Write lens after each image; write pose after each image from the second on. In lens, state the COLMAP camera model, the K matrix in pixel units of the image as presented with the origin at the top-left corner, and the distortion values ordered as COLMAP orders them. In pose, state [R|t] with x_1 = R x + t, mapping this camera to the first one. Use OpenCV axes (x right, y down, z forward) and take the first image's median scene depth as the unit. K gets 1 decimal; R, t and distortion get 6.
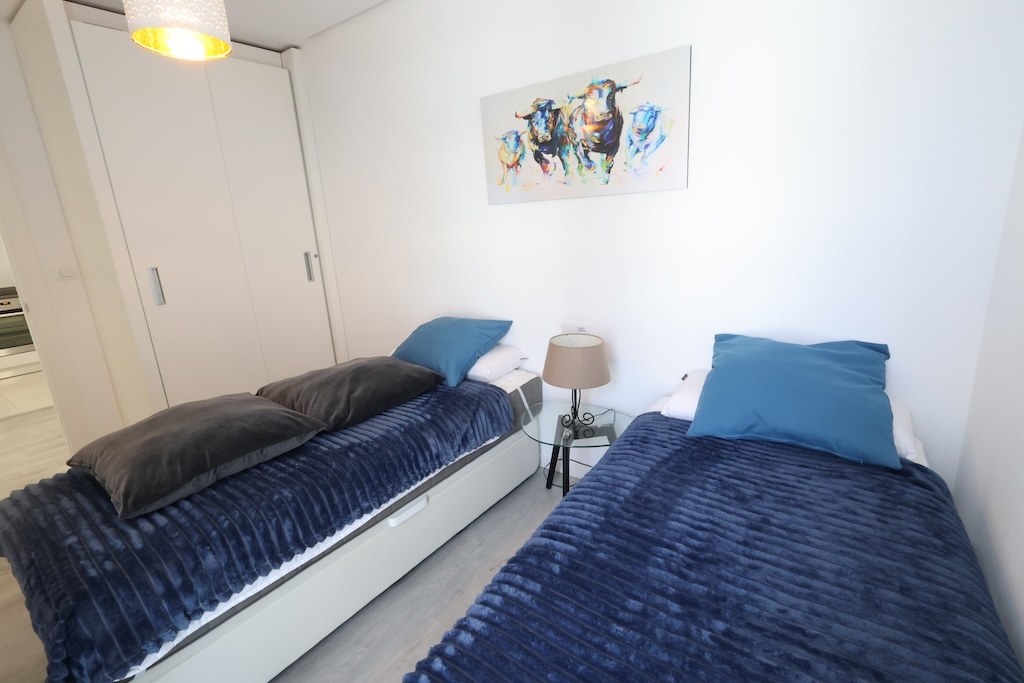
lens RADIAL K [[472.2, 0, 512.0], [0, 472.2, 341.5], [0, 0, 1]] dist [-0.001790, -0.000062]
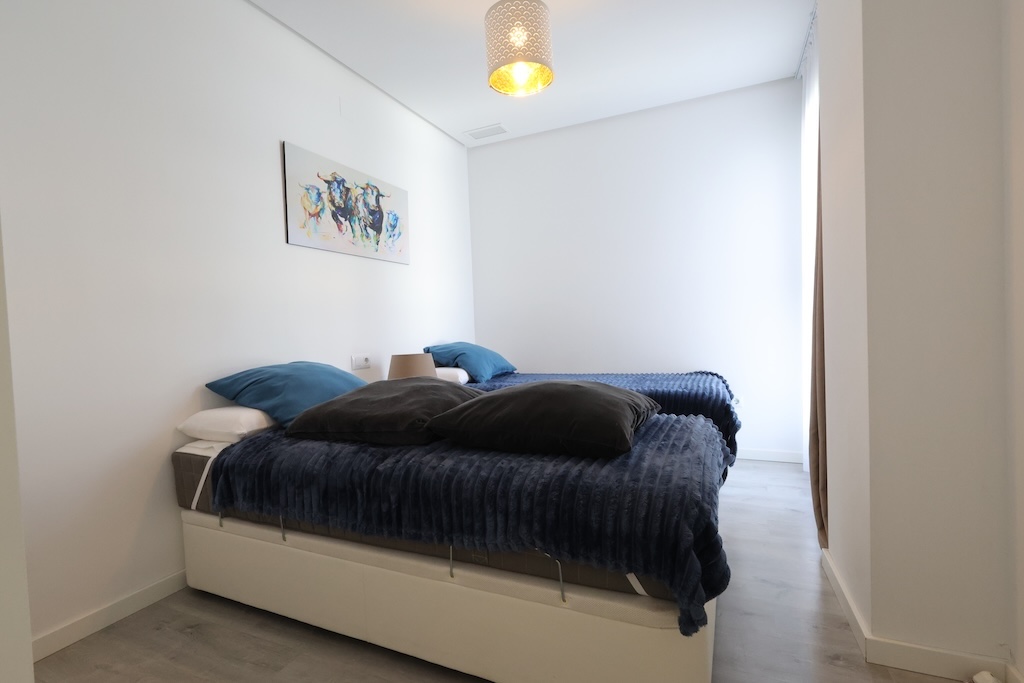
lens RADIAL K [[472.2, 0, 512.0], [0, 472.2, 341.5], [0, 0, 1]] dist [-0.001790, -0.000062]
pose [[-0.221713, 0.039487, 0.974312, -1.243415], [0.304306, 0.952081, 0.030661, 0.008255], [-0.926413, 0.303287, -0.223104, 0.991278]]
